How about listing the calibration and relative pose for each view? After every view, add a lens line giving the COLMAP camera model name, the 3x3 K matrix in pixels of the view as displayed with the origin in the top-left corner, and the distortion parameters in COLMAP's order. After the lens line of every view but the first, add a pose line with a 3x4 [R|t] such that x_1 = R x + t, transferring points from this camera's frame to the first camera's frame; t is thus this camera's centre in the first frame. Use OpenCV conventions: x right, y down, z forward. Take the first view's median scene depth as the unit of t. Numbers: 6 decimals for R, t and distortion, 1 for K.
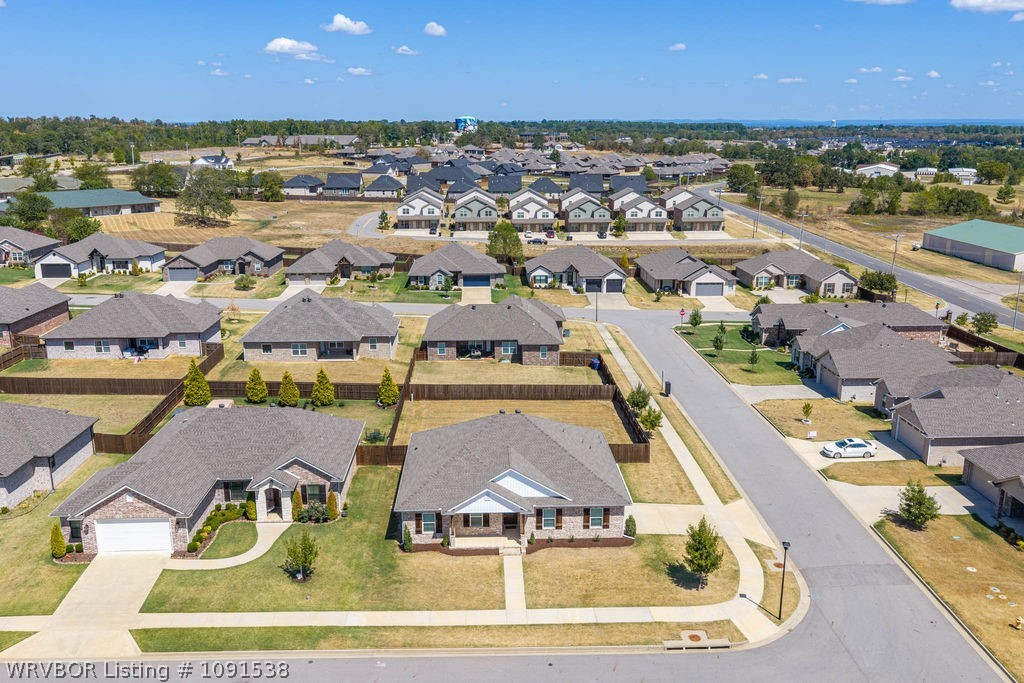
lens RADIAL K [[846.7, 0, 514.6], [0, 846.7, 333.6], [0, 0, 1]] dist [0.017540, -0.027945]
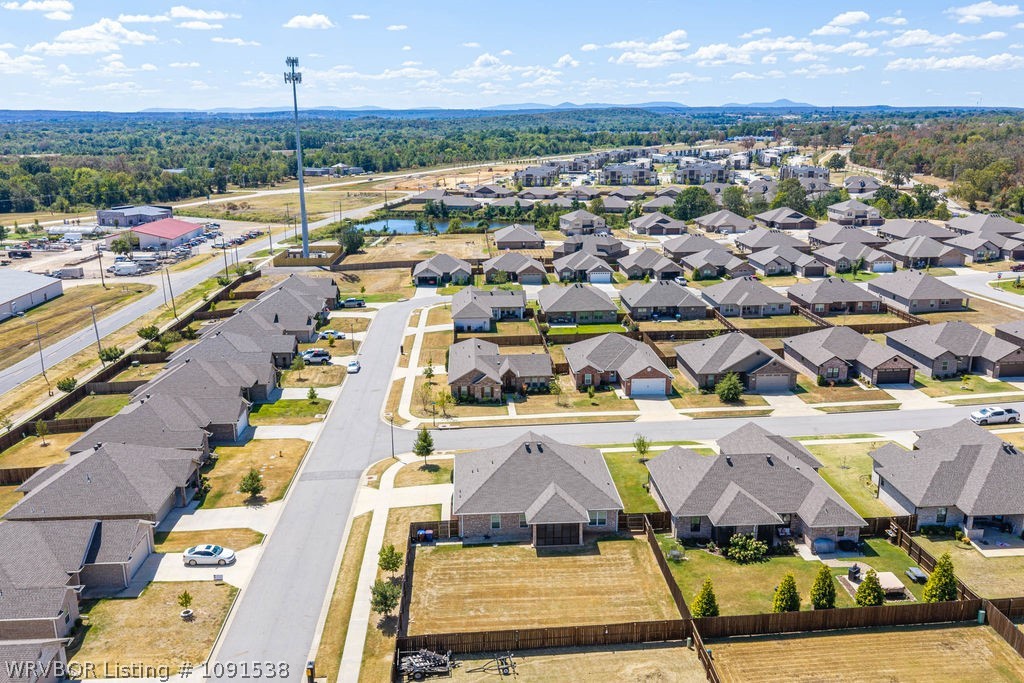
lens RADIAL K [[846.7, 0, 515.3], [0, 846.7, 337.4], [0, 0, 1]] dist [0.017540, -0.027945]
pose [[-0.999822, 0.010247, -0.015872, 0.030871], [0.001497, 0.880456, 0.474125, -0.497115], [0.018833, 0.474017, -0.880314, 1.520874]]
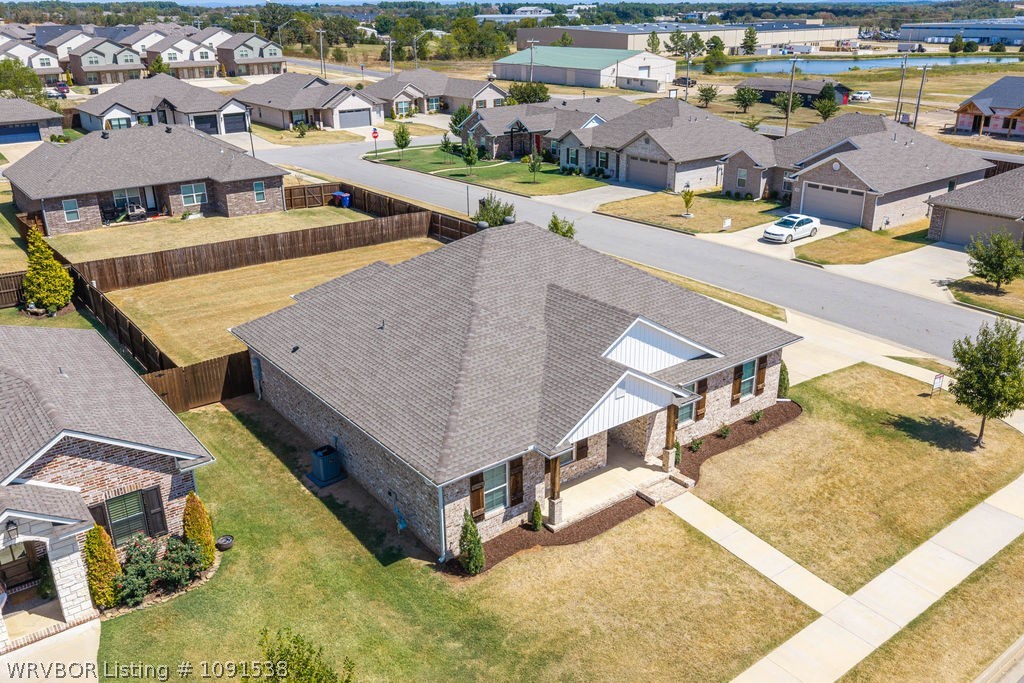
lens RADIAL K [[846.7, 0, 515.4], [0, 846.7, 339.7], [0, 0, 1]] dist [0.017540, -0.027945]
pose [[0.814255, -0.220466, 0.537013, -0.196166], [0.148213, 0.973371, 0.174878, 0.054070], [-0.561268, -0.062803, 0.825248, 0.434390]]
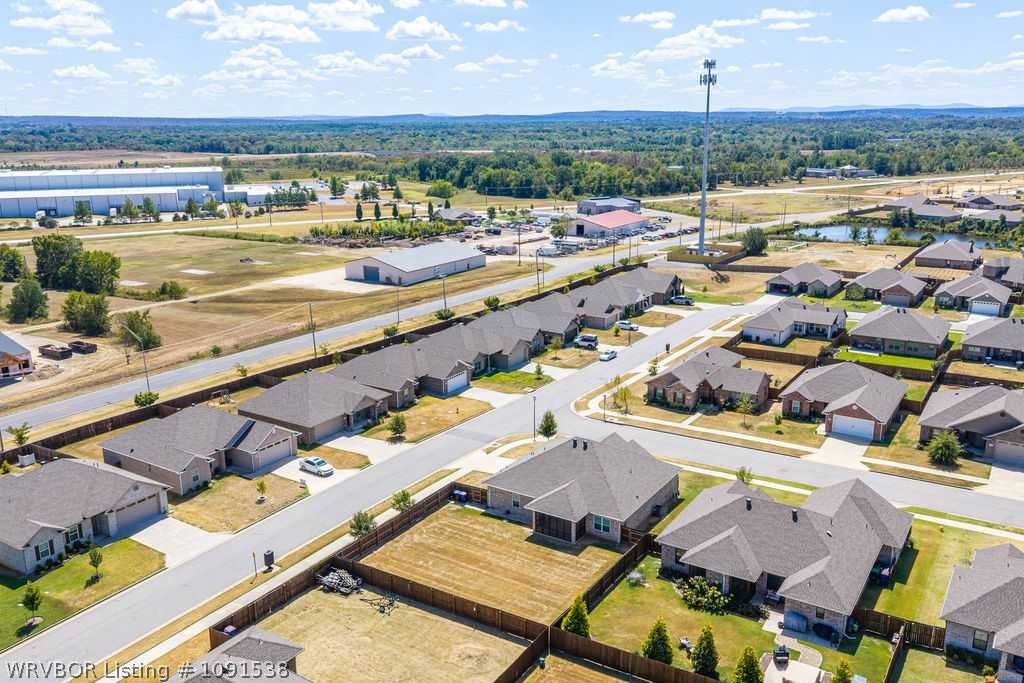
lens RADIAL K [[846.7, 0, 515.5], [0, 846.7, 338.2], [0, 0, 1]] dist [0.017540, -0.027945]
pose [[-0.817043, -0.138479, 0.559700, -0.478133], [0.143416, 0.891410, 0.429907, -0.474841], [-0.558455, 0.431522, -0.708461, 1.421106]]
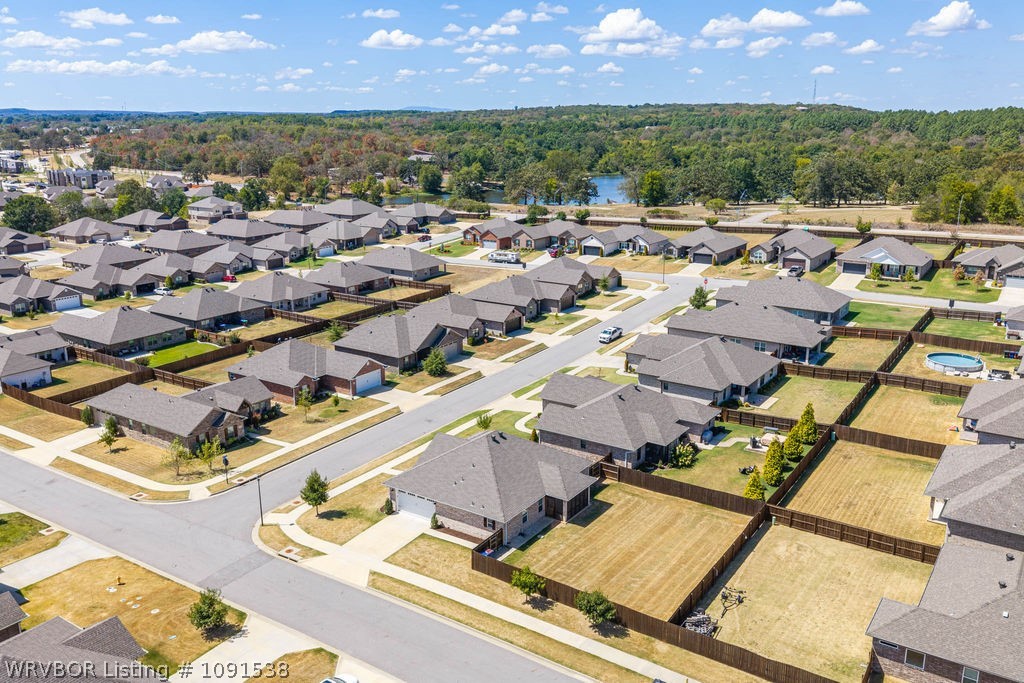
lens RADIAL K [[846.7, 0, 515.7], [0, 846.7, 338.6], [0, 0, 1]] dist [0.017540, -0.027945]
pose [[-0.595924, 0.204916, -0.776456, 0.687434], [-0.187542, 0.904644, 0.382684, -0.390023], [0.780835, 0.373669, -0.500668, 1.175342]]
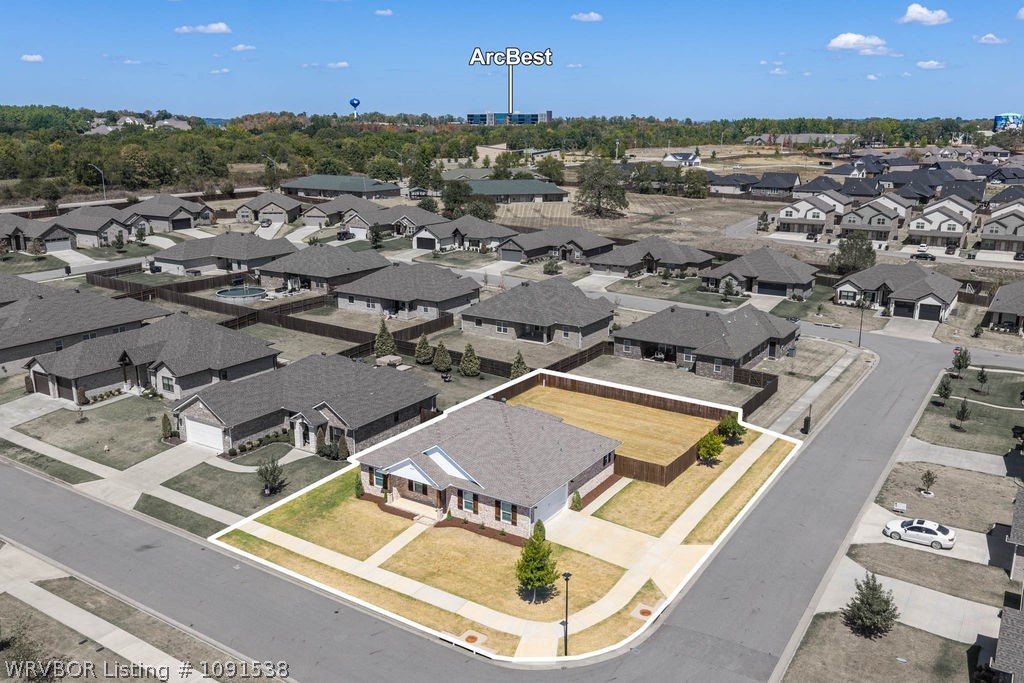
lens RADIAL K [[846.7, 0, 515.3], [0, 846.7, 331.8], [0, 0, 1]] dist [0.017540, -0.027945]
pose [[0.819518, 0.136266, -0.556617, 0.426249], [-0.136409, 0.989784, 0.041471, -0.026469], [0.556582, 0.041942, 0.829733, 0.104438]]
